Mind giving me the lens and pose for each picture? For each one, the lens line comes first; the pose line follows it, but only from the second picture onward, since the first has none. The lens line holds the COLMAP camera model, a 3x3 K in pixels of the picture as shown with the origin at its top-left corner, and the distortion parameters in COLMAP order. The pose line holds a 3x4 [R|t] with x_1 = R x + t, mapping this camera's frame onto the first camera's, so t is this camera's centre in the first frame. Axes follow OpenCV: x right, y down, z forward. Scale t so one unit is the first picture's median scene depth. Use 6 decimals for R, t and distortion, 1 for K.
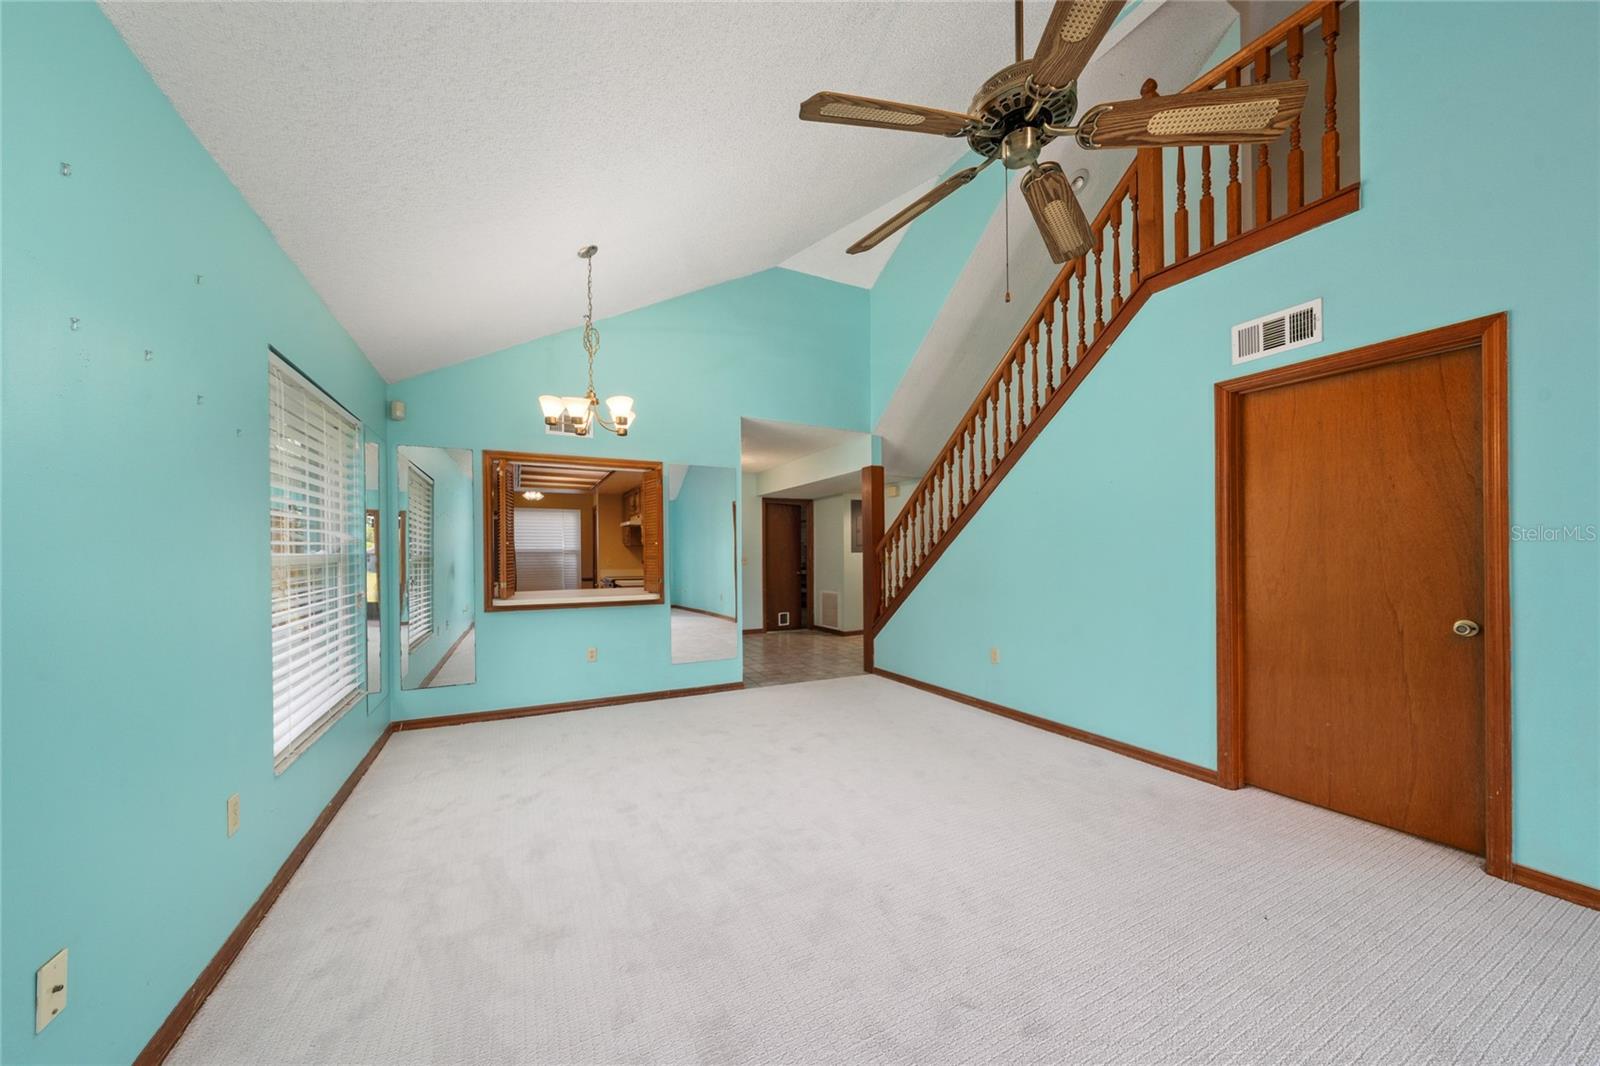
lens RADIAL K [[551.1, 0, 793.8], [0, 551.1, 552.1], [0, 0, 1]] dist [0.000411, 0.000036]
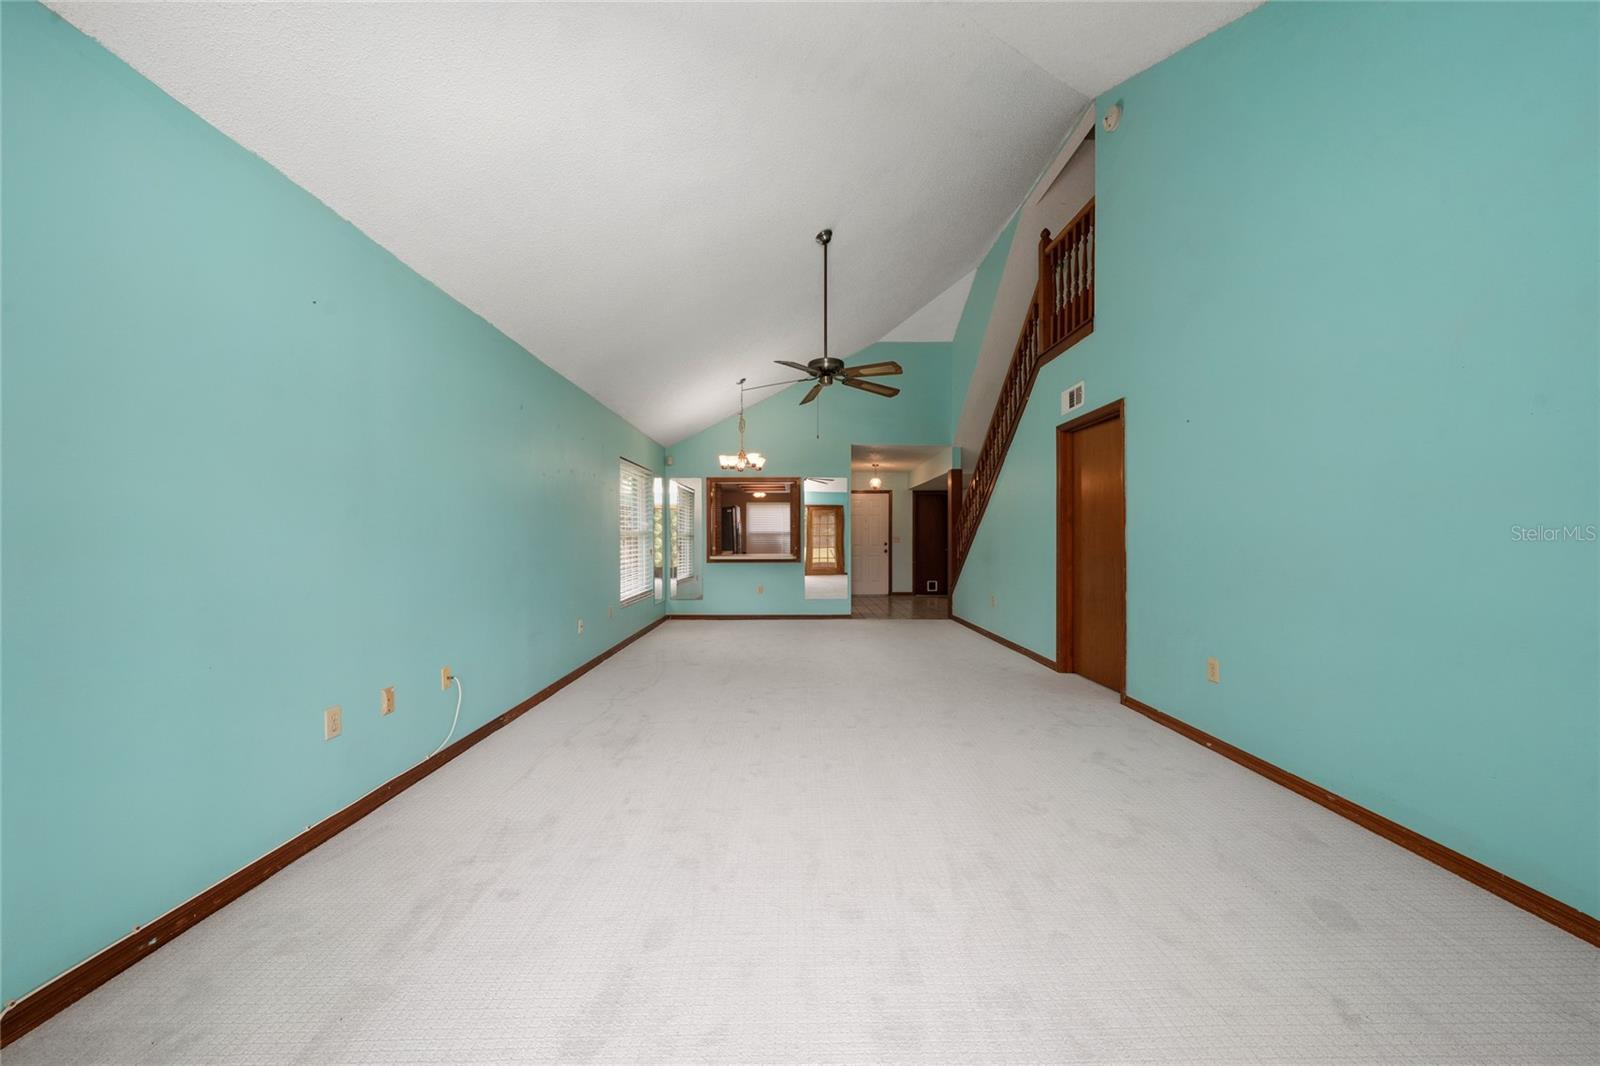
lens RADIAL K [[559.2, 0, 800.0], [0, 559.2, 533.0], [0, 0, 1]] dist [-0.001451, -0.000127]
pose [[0.897037, -0.000691, -0.441954, 0.530564], [-0.001880, 0.999984, -0.005380, 0.014652], [0.441951, 0.005657, 0.897021, -0.540294]]
